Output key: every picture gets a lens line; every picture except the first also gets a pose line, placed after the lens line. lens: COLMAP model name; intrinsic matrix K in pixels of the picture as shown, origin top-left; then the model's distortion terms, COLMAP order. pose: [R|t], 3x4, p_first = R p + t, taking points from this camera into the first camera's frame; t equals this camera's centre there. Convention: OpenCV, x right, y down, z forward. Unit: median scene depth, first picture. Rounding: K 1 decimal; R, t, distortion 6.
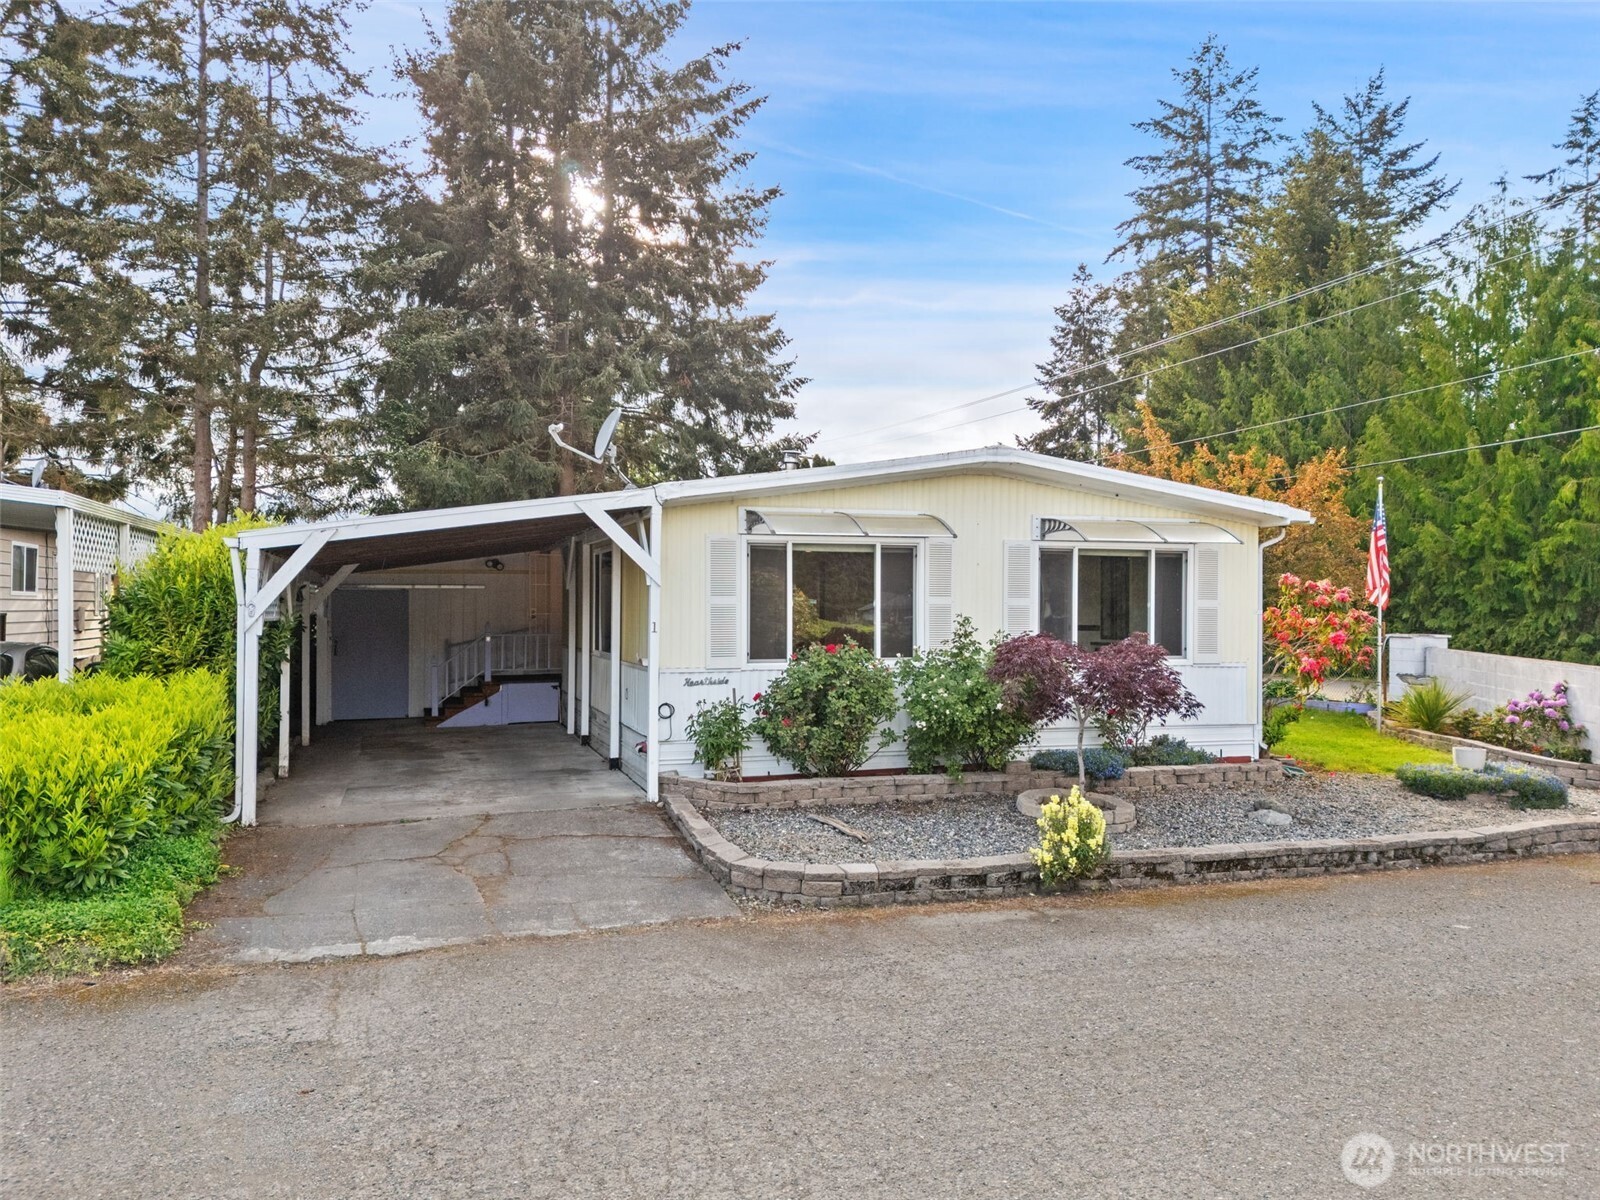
lens RADIAL K [[1199.3, 0, 787.1], [0, 1199.3, 594.2], [0, 0, 1]] dist [0.074804, -0.063614]
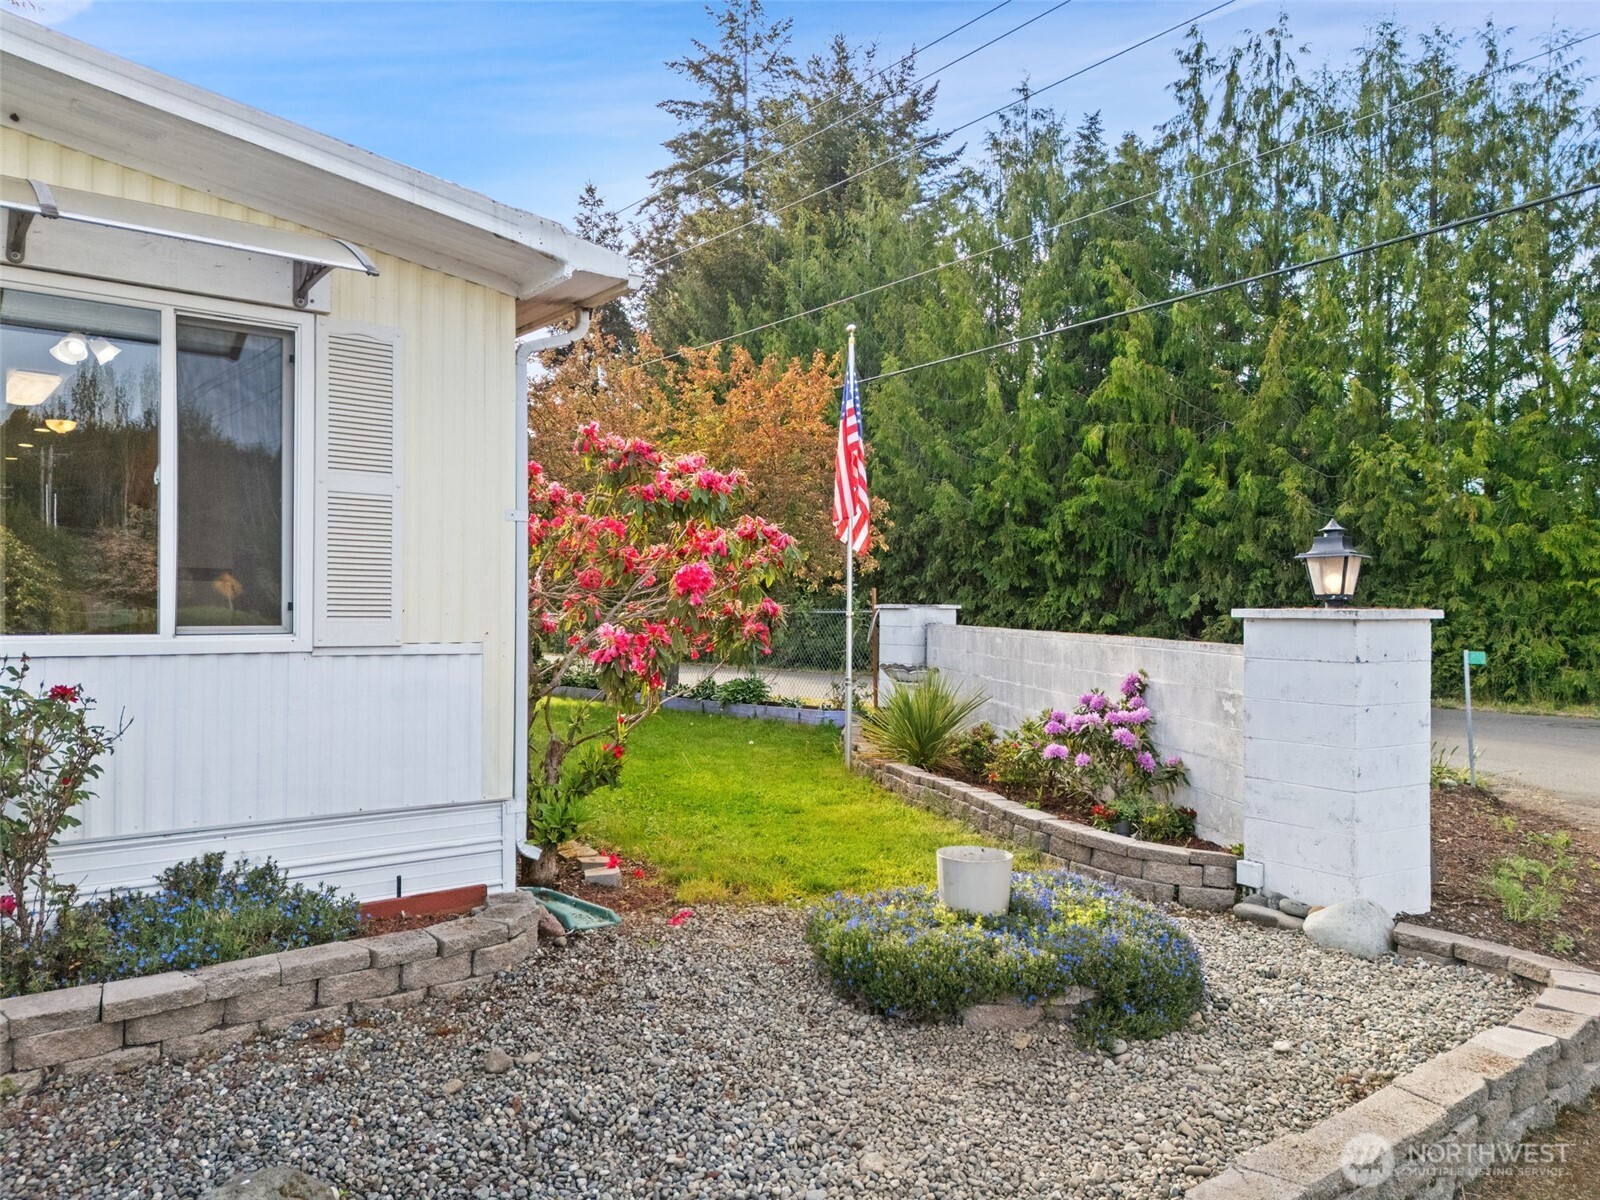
lens RADIAL K [[1199.3, 0, 789.3], [0, 1199.3, 607.9], [0, 0, 1]] dist [0.074804, -0.063614]
pose [[0.941470, -0.000867, 0.337097, 0.164355], [-0.002765, 0.999943, 0.010292, 0.019823], [-0.337086, -0.010622, 0.941414, 0.289954]]
